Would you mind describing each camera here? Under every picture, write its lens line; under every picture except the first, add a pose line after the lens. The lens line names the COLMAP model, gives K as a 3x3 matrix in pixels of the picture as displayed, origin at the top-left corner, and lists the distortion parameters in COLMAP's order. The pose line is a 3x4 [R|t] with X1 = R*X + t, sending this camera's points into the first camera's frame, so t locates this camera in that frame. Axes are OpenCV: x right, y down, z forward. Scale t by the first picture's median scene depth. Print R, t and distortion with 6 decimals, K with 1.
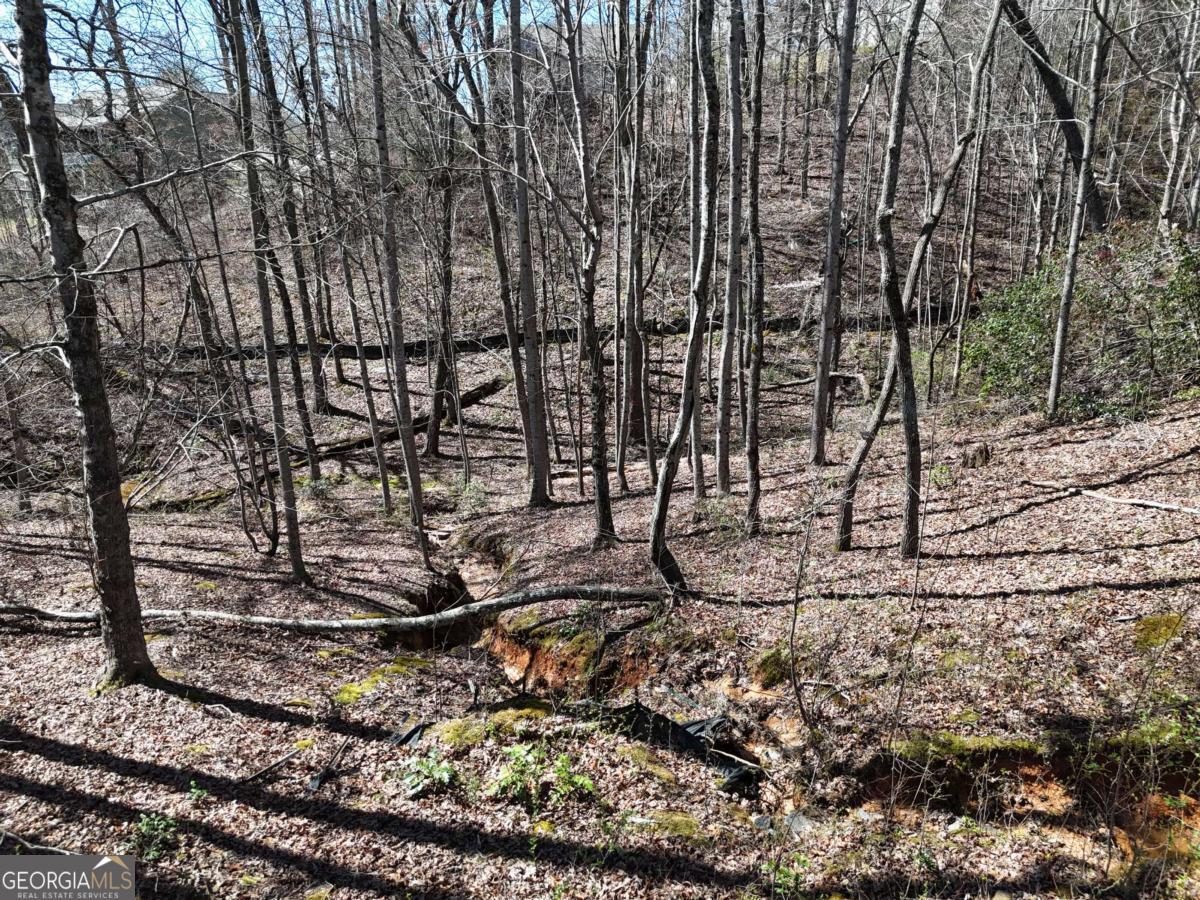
lens RADIAL K [[848.9, 0, 603.5], [0, 848.9, 448.6], [0, 0, 1]] dist [0.041942, -0.013824]
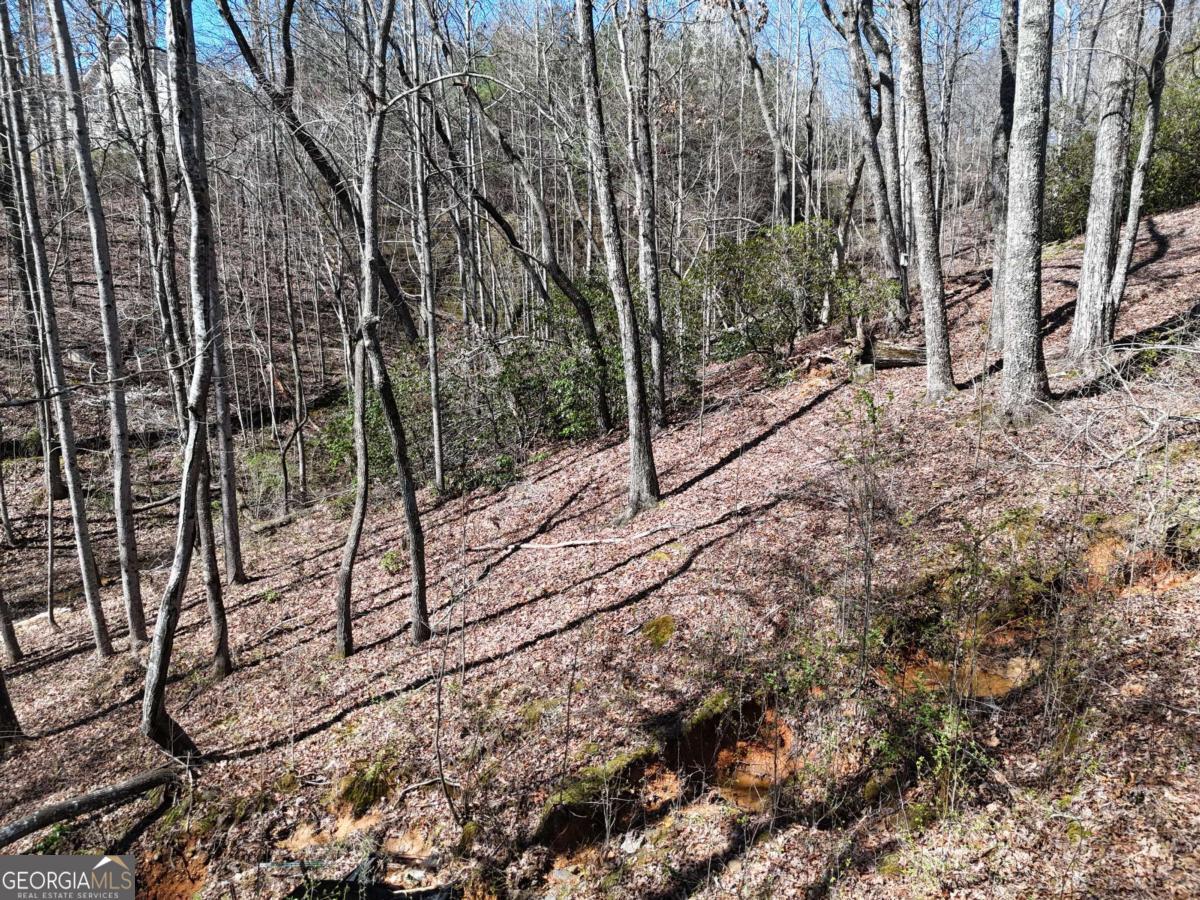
lens RADIAL K [[848.9, 0, 603.2], [0, 848.9, 448.6], [0, 0, 1]] dist [0.041942, -0.013824]
pose [[0.714334, -0.128503, 0.687905, -0.199636], [0.208979, 0.977313, -0.034443, -0.022561], [-0.667873, 0.168361, 0.724983, 0.072335]]
